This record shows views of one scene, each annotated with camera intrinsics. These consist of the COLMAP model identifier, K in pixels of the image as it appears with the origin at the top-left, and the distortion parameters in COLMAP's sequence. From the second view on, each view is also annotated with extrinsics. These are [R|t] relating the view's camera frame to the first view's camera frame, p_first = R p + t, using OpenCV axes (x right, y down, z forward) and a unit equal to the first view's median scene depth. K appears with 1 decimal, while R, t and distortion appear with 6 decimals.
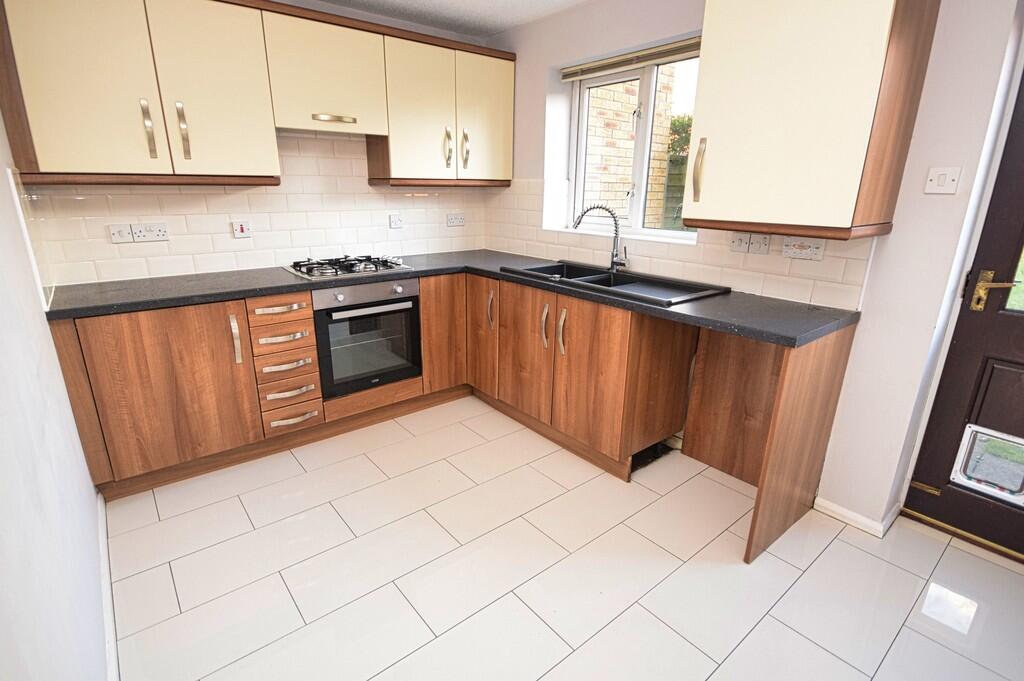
lens RADIAL K [[496.7, 0, 516.8], [0, 496.7, 338.5], [0, 0, 1]] dist [-0.010595, 0.000606]
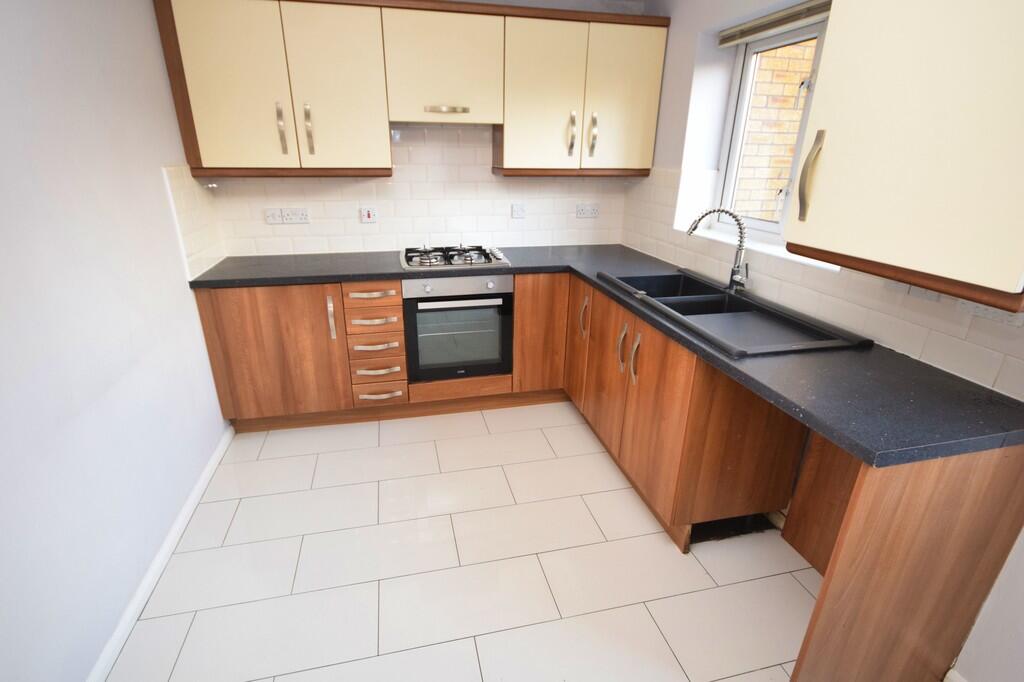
lens RADIAL K [[496.7, 0, 510.2], [0, 496.7, 343.0], [0, 0, 1]] dist [-0.010595, 0.000606]
pose [[0.896931, 0.157519, -0.413161, 0.237415], [-0.131495, 0.987141, 0.090890, -0.086670], [0.422165, -0.027193, 0.906111, 0.135474]]
